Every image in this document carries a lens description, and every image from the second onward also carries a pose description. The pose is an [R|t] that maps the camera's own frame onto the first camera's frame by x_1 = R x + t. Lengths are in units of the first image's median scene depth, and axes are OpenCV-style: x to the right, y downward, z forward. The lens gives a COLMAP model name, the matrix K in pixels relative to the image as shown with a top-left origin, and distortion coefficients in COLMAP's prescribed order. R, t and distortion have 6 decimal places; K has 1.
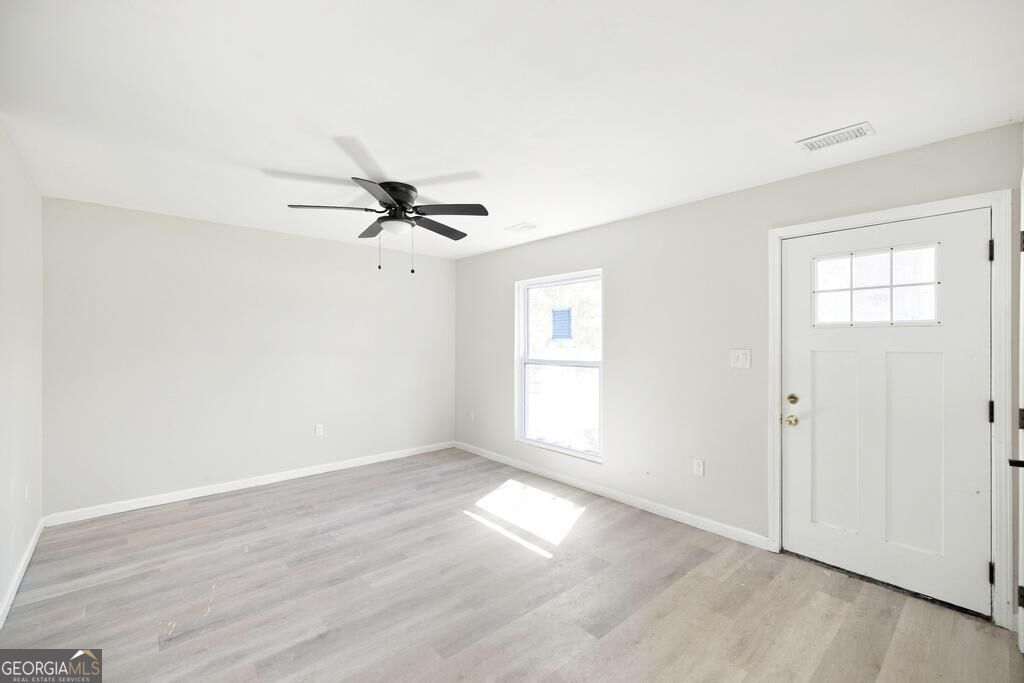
lens RADIAL K [[436.5, 0, 512.1], [0, 436.5, 338.9], [0, 0, 1]] dist [-0.000849, -0.000344]
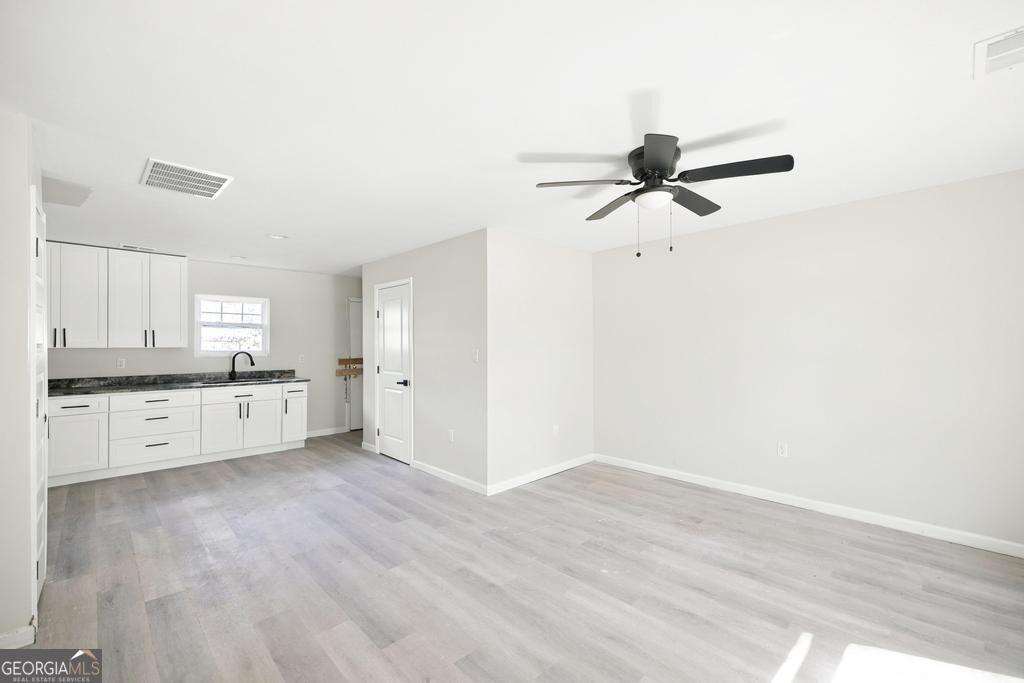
lens RADIAL K [[436.5, 0, 516.0], [0, 436.5, 344.7], [0, 0, 1]] dist [-0.000849, -0.000344]
pose [[0.041448, 0.001341, -0.999140, 0.466590], [0.007731, 0.999969, 0.001663, 0.007132], [0.999111, -0.007794, 0.041437, 0.613820]]
